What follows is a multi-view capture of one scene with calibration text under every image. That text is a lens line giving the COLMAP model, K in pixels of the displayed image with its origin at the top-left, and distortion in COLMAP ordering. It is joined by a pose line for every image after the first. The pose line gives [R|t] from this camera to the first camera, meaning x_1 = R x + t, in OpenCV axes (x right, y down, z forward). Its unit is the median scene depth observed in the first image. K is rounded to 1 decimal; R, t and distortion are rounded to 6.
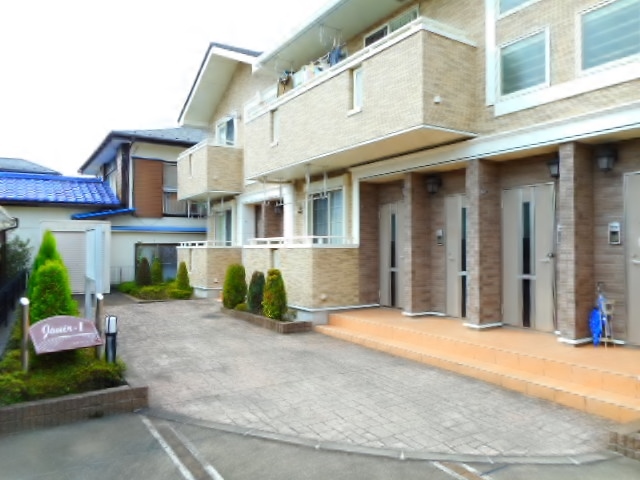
lens RADIAL K [[478.6, 0, 318.3], [0, 478.6, 243.1], [0, 0, 1]] dist [0.000432, -0.001666]
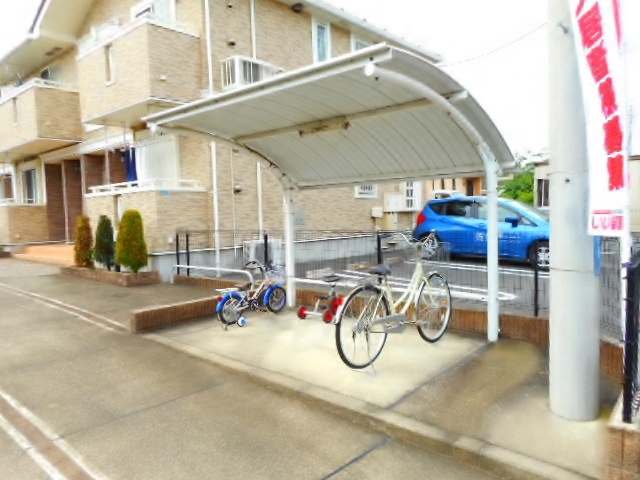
lens RADIAL K [[478.6, 0, 326.5], [0, 478.6, 241.3], [0, 0, 1]] dist [0.000432, -0.001666]
pose [[0.957677, -0.047502, 0.283900, 0.336667], [0.028220, 0.997032, 0.071627, 0.026706], [-0.286460, -0.060583, 0.956175, -0.518296]]
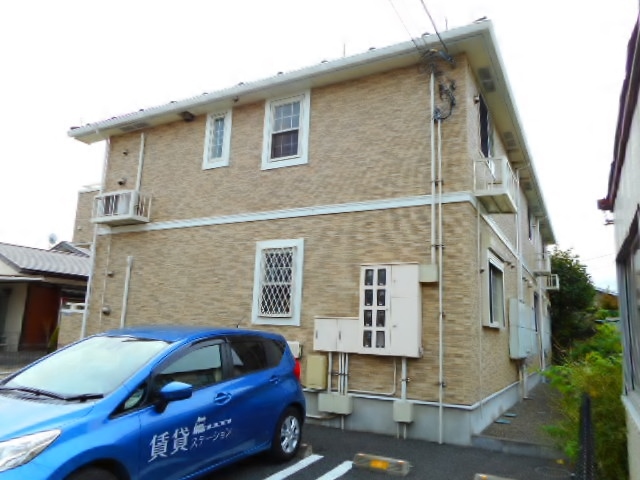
lens RADIAL K [[478.6, 0, 321.3], [0, 478.6, 244.8], [0, 0, 1]] dist [0.000432, -0.001666]
pose [[0.482462, -0.140672, -0.864547, 1.194017], [-0.031232, 0.983629, -0.177477, 0.017774], [0.875360, 0.112627, 0.470170, 0.092217]]
